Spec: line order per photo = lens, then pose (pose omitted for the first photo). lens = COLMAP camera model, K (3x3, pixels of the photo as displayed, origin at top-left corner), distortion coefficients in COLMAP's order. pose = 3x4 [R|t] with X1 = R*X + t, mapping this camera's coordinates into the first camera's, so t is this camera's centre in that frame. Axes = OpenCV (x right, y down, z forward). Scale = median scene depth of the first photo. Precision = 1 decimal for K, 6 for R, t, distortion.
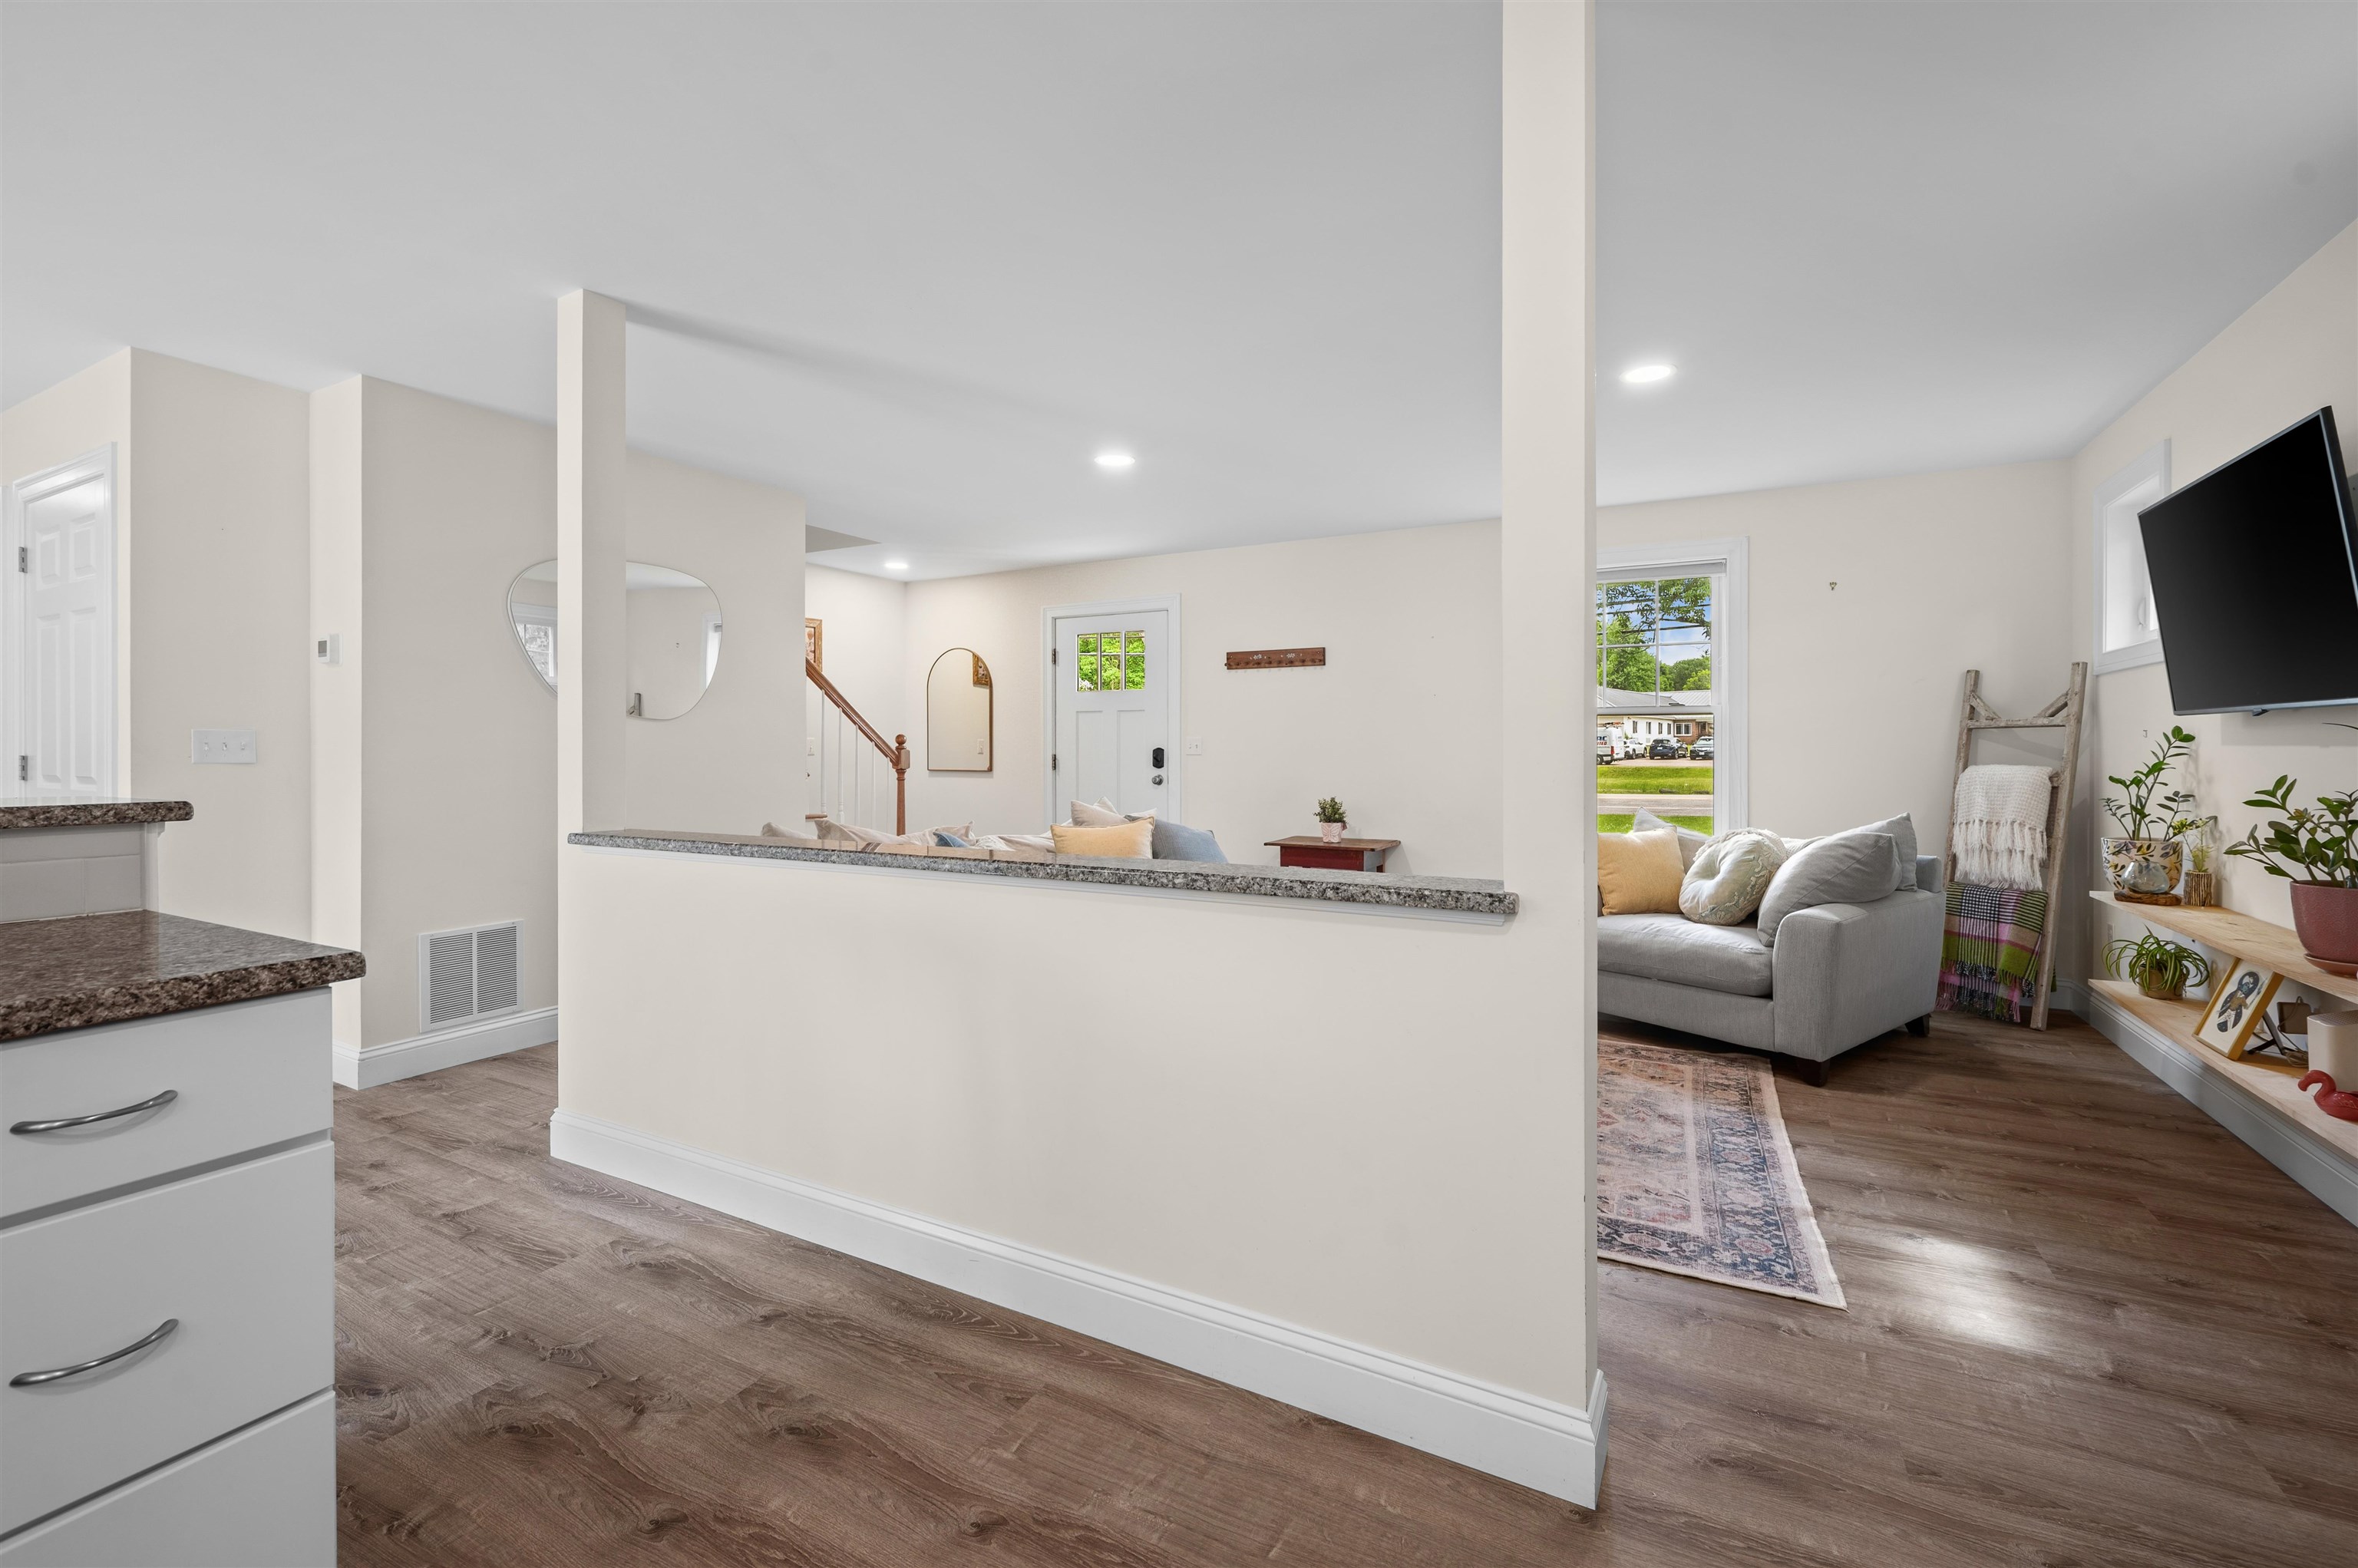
lens RADIAL K [[990.1, 0, 1181.4], [0, 990.1, 755.1], [0, 0, 1]] dist [0.000848, -0.000888]
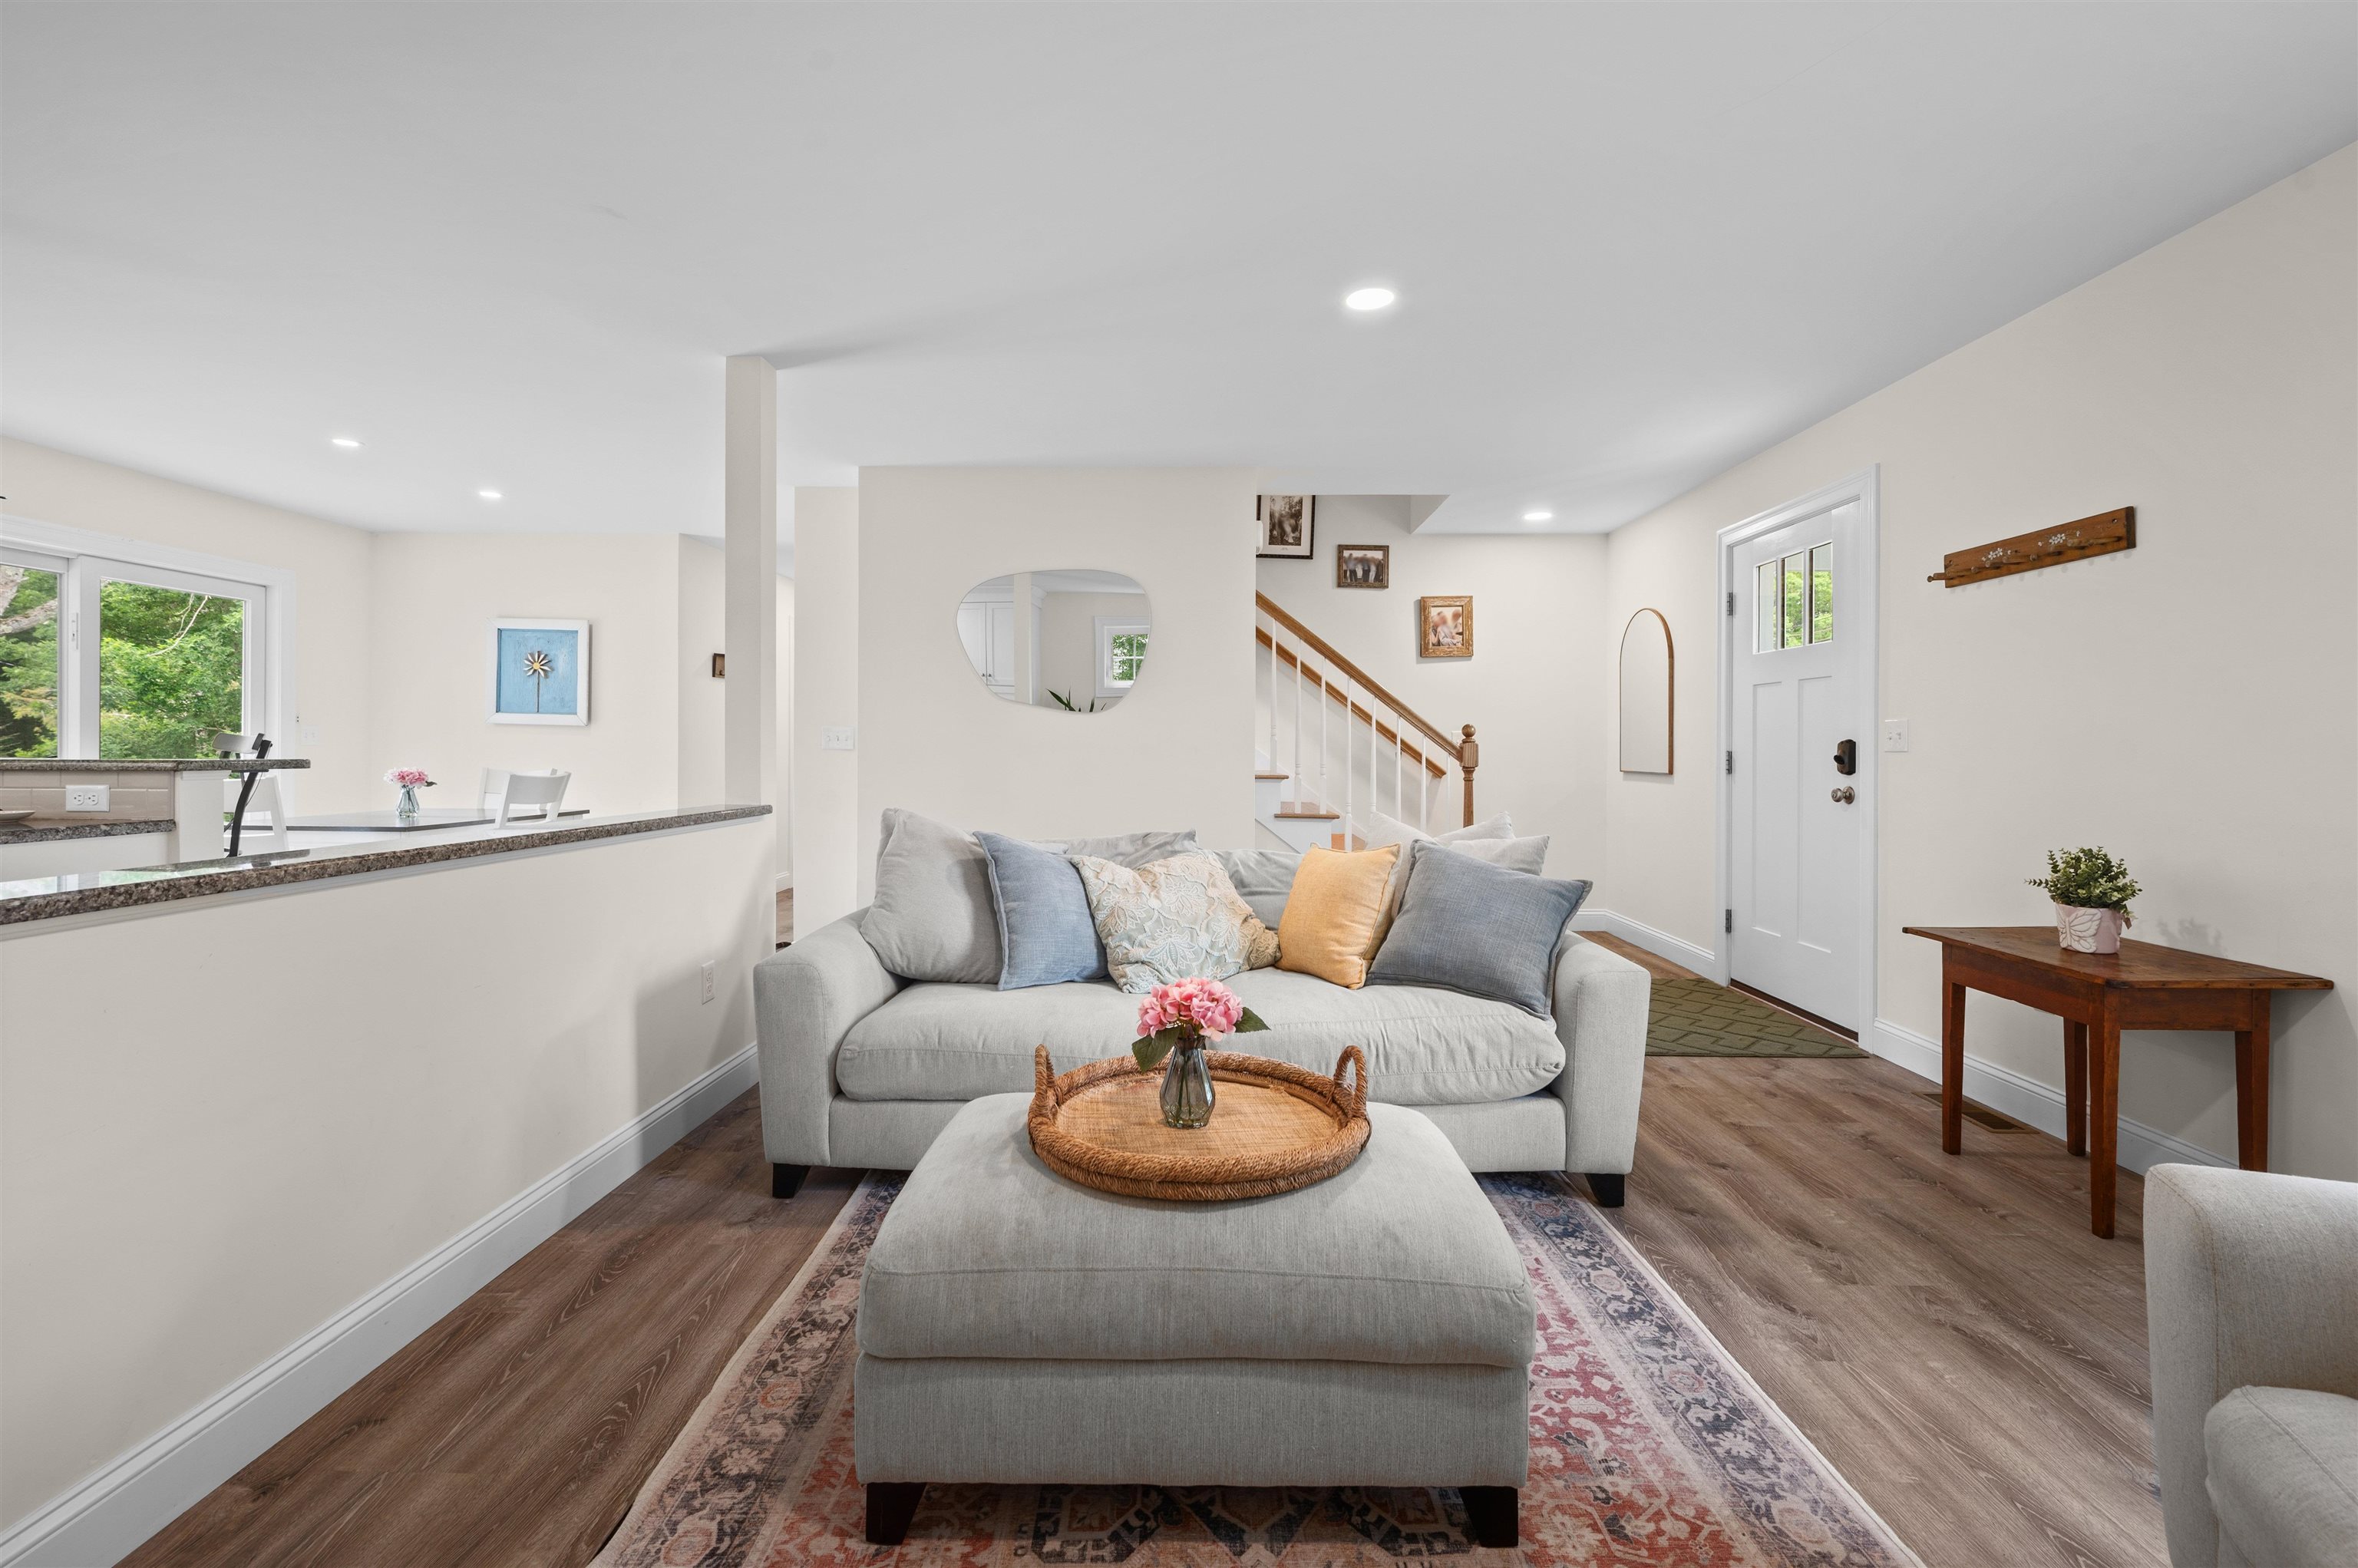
lens RADIAL K [[990.1, 0, 1188.3], [0, 990.1, 767.1], [0, 0, 1]] dist [0.000848, -0.000888]
pose [[0.468506, 0.018880, -0.883258, 0.595899], [-0.009516, 0.999821, 0.016324, 0.005617], [0.883409, 0.000757, 0.468602, 0.747289]]
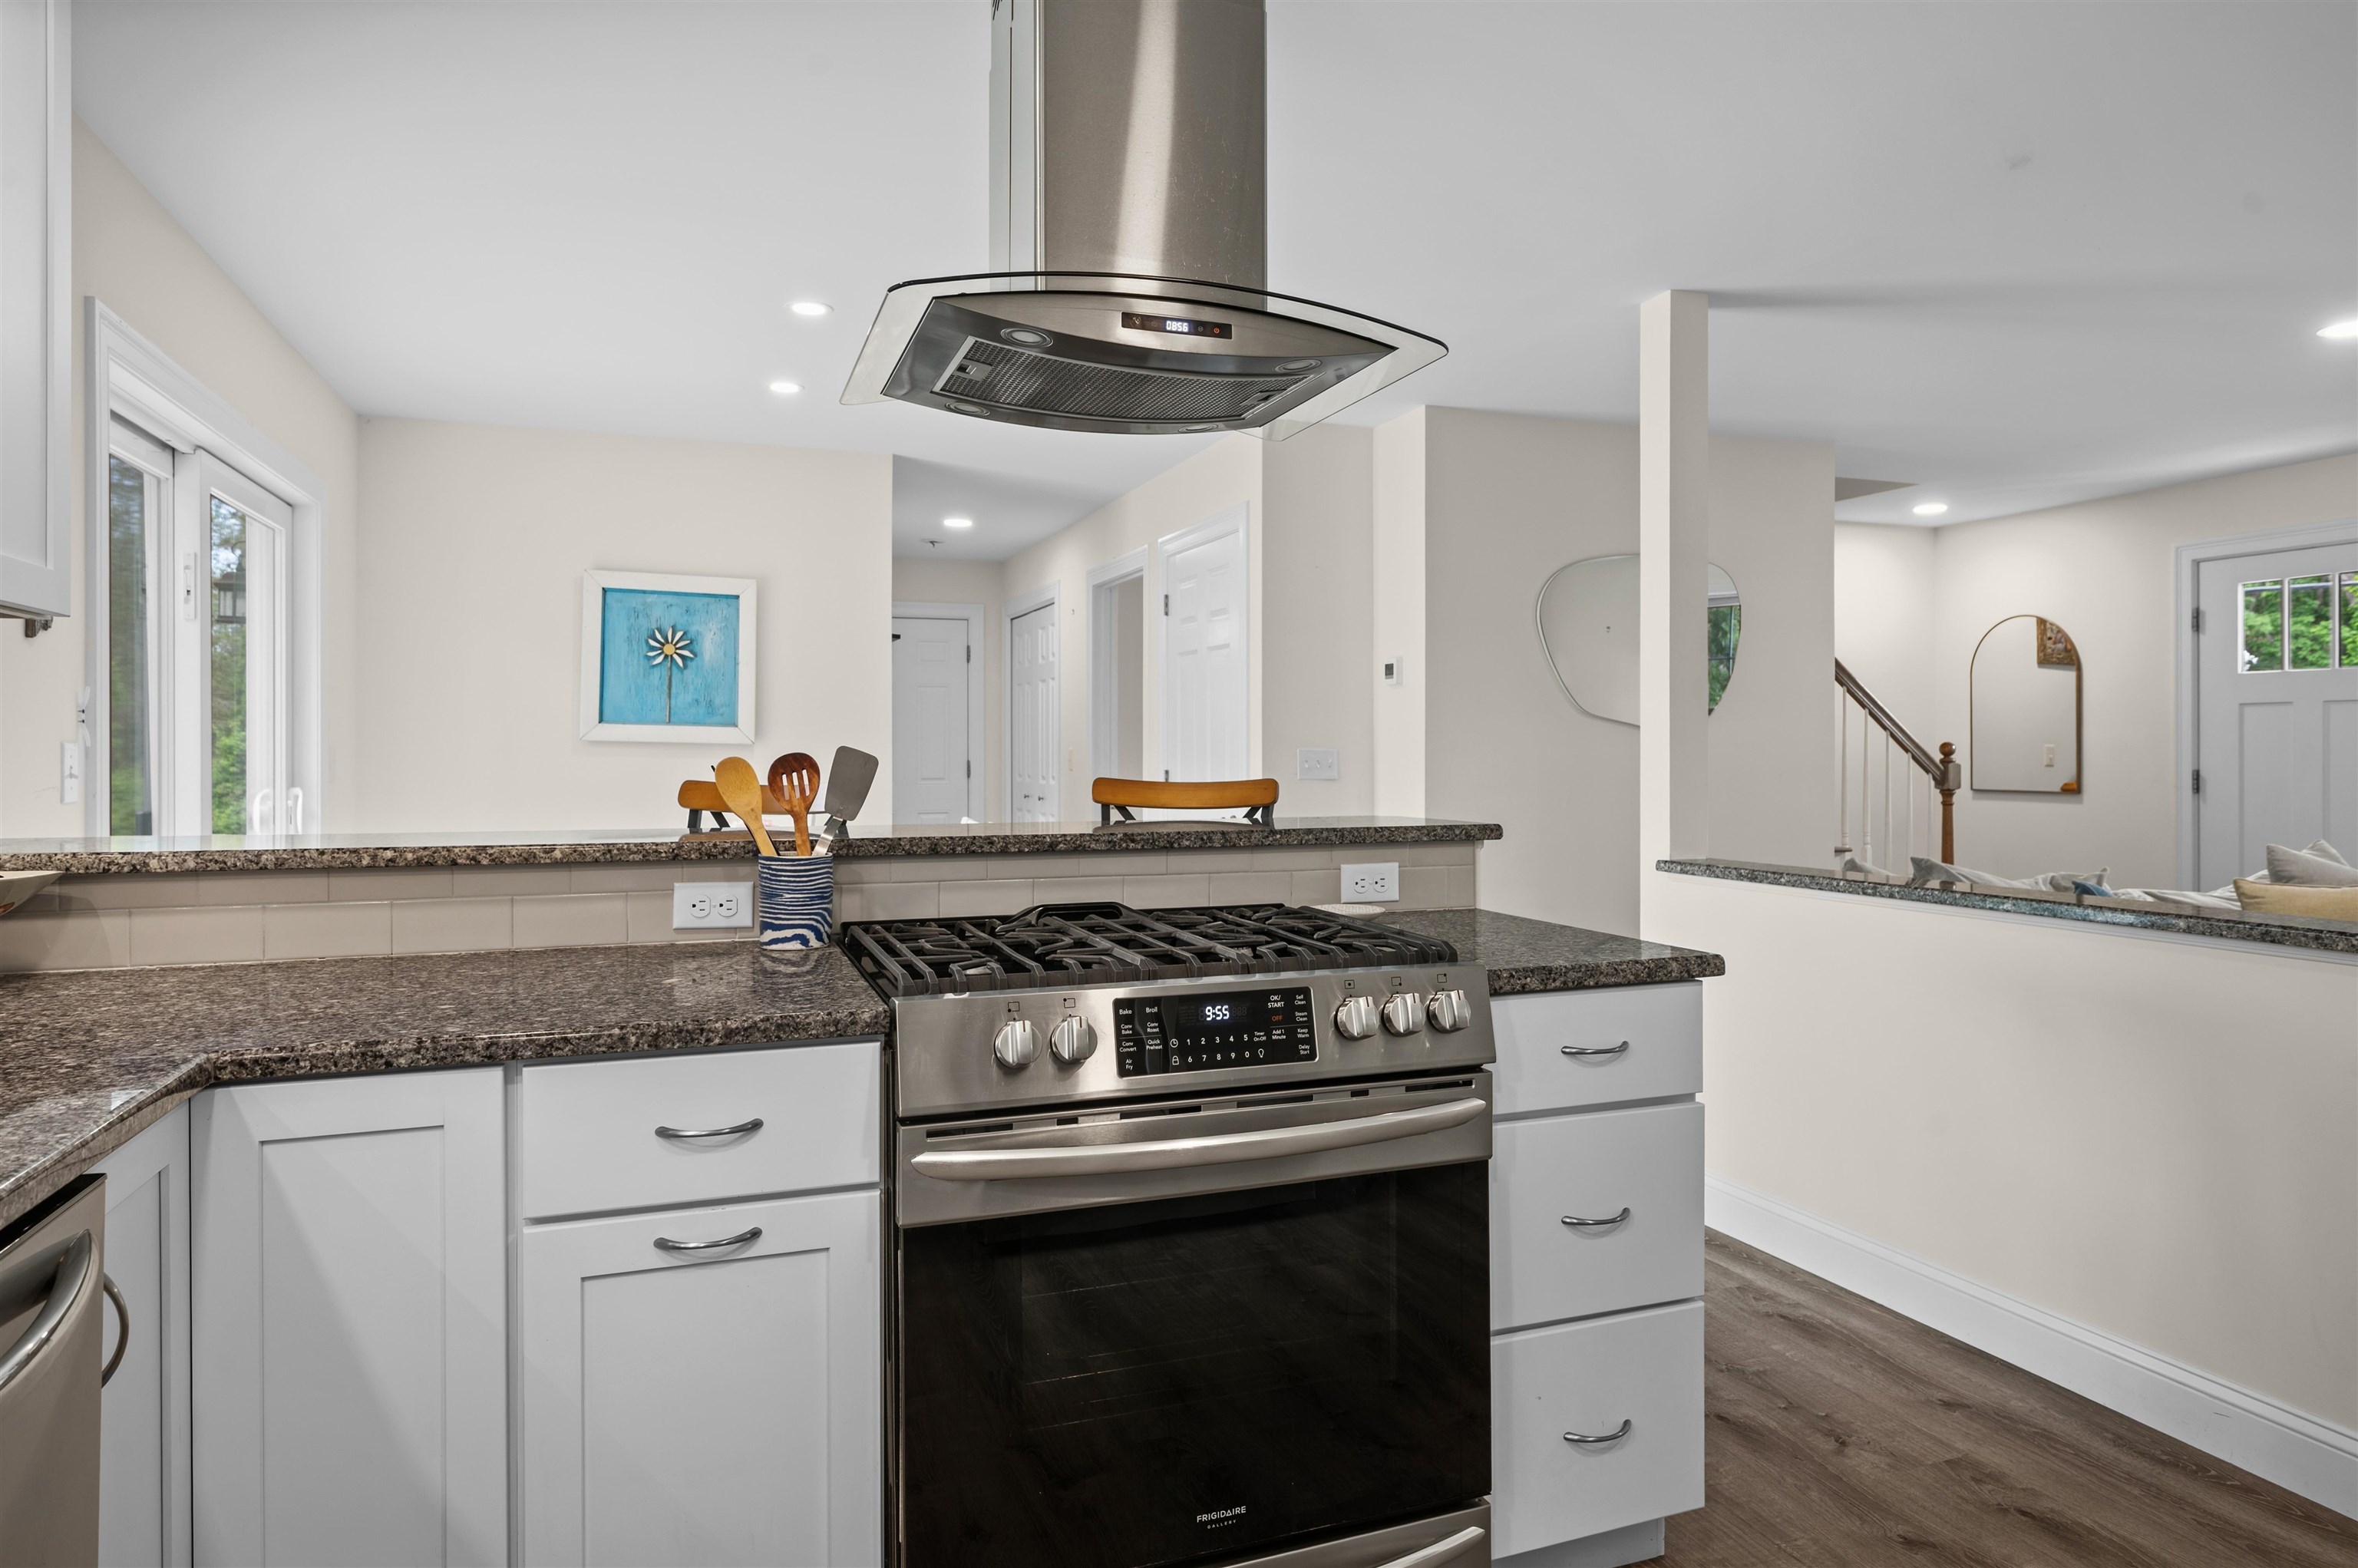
lens RADIAL K [[1382.4, 0, 1188.5], [0, 1382.4, 758.8], [0, 0, 1]] dist [-0.002520, 0.000665]
pose [[0.753875, 0.002303, -0.657013, -0.064319], [-0.002075, 0.999997, 0.001125, -0.015767], [0.657014, 0.000516, 0.753878, -0.246769]]
